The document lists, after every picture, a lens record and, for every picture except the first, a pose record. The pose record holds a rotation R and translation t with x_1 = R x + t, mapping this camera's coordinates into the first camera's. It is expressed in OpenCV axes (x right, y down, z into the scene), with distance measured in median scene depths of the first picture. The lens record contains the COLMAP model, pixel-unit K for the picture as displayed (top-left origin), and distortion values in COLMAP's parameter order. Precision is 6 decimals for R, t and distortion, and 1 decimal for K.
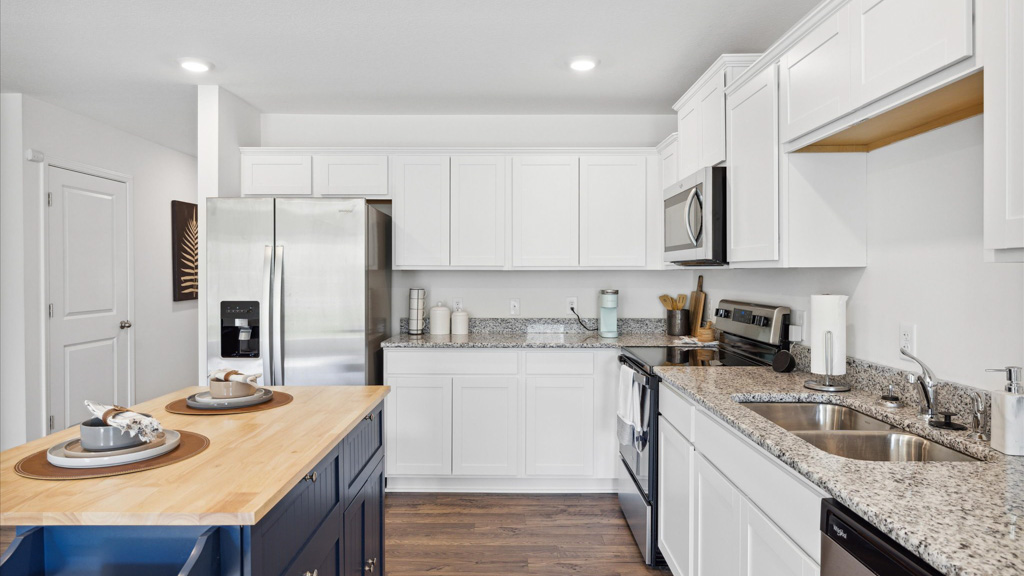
lens RADIAL K [[617.1, 0, 519.6], [0, 617.1, 275.1], [0, 0, 1]] dist [-0.005418, 0.004083]
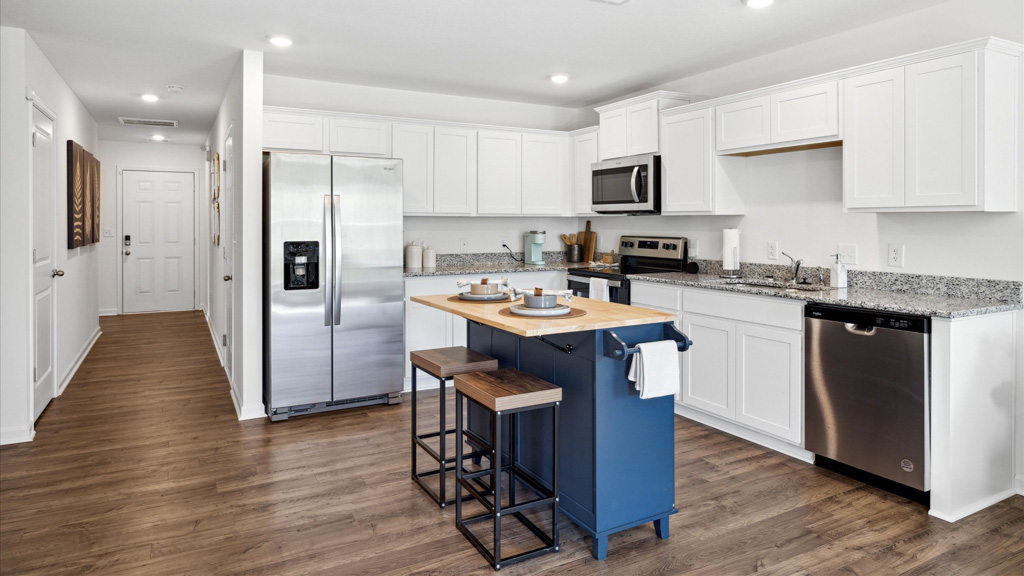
lens RADIAL K [[617.1, 0, 534.5], [0, 617.1, 219.6], [0, 0, 1]] dist [-0.005418, 0.004083]
pose [[0.865492, 0.001960, 0.500919, -0.657764], [0.001831, 0.999973, -0.007076, 0.009648], [-0.500920, 0.007042, 0.865465, -0.243720]]
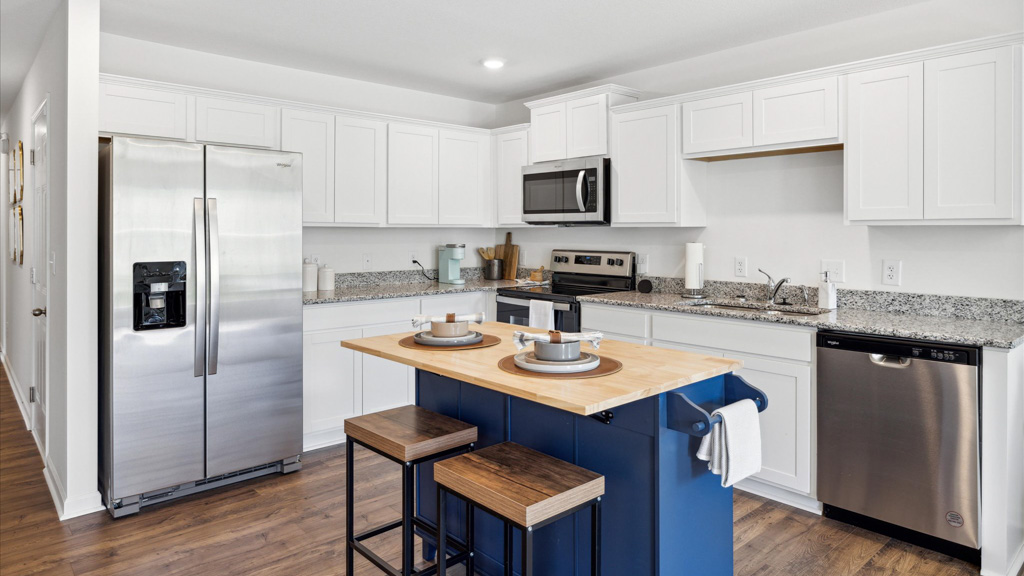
lens RADIAL K [[617.1, 0, 530.6], [0, 617.1, 228.4], [0, 0, 1]] dist [-0.005418, 0.004083]
pose [[0.732251, 0.004221, 0.681022, -0.657361], [0.000993, 0.999973, -0.007266, 0.002486], [-0.681034, 0.005997, 0.732227, 0.030358]]
